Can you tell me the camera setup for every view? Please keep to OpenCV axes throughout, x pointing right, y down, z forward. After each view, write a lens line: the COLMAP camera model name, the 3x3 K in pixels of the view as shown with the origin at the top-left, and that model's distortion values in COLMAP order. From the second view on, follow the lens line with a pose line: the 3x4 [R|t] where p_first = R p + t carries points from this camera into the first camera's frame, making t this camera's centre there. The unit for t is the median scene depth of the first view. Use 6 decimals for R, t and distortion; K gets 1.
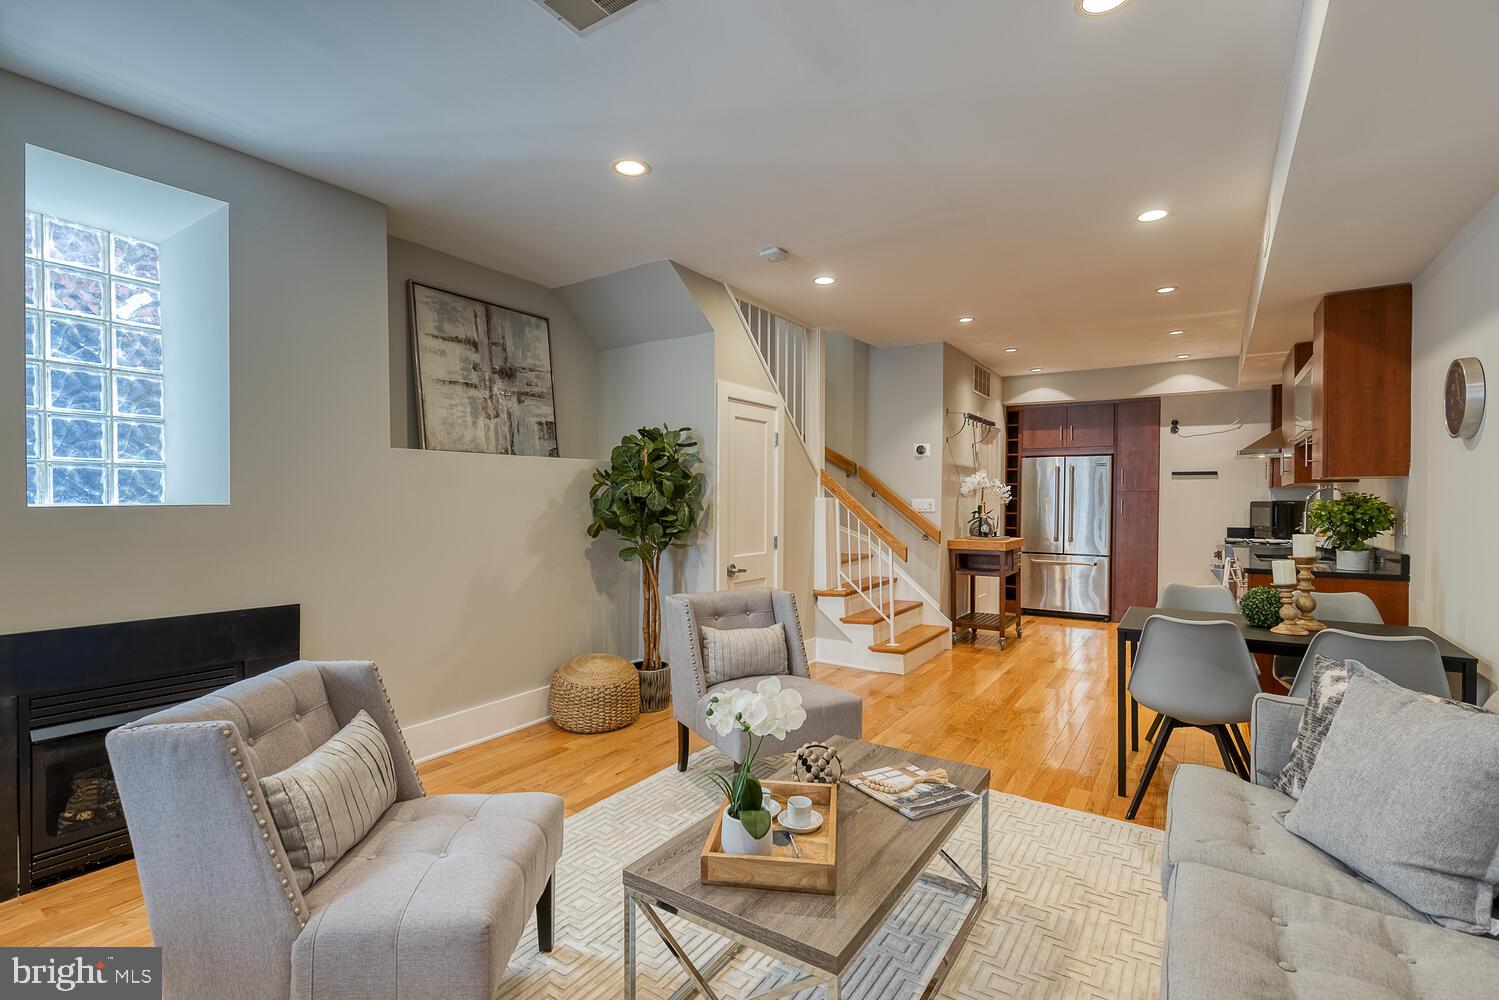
lens RADIAL K [[723.7, 0, 730.8], [0, 723.7, 505.9], [0, 0, 1]] dist [-0.000609, 0.002505]
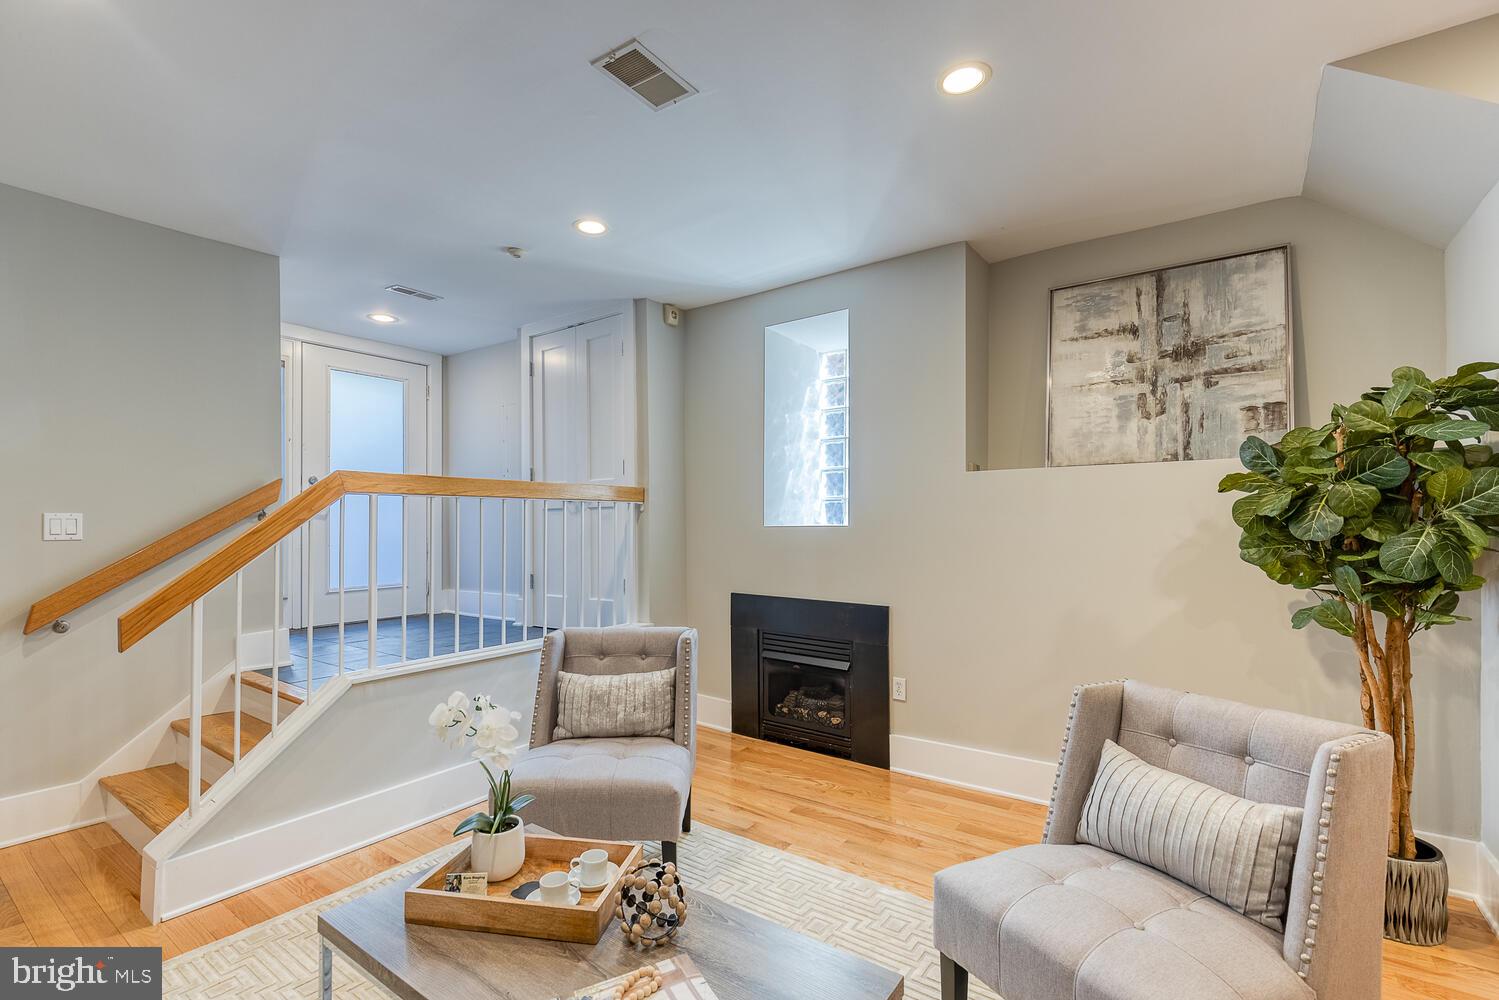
lens RADIAL K [[673.8, 0, 750.9], [0, 673.8, 510.3], [0, 0, 1]] dist [0.008289, -0.001117]
pose [[-0.042614, -0.015718, -0.998968, 0.415859], [-0.006163, 0.999861, -0.015469, -0.006203], [0.999073, 0.005497, -0.042705, 0.597330]]
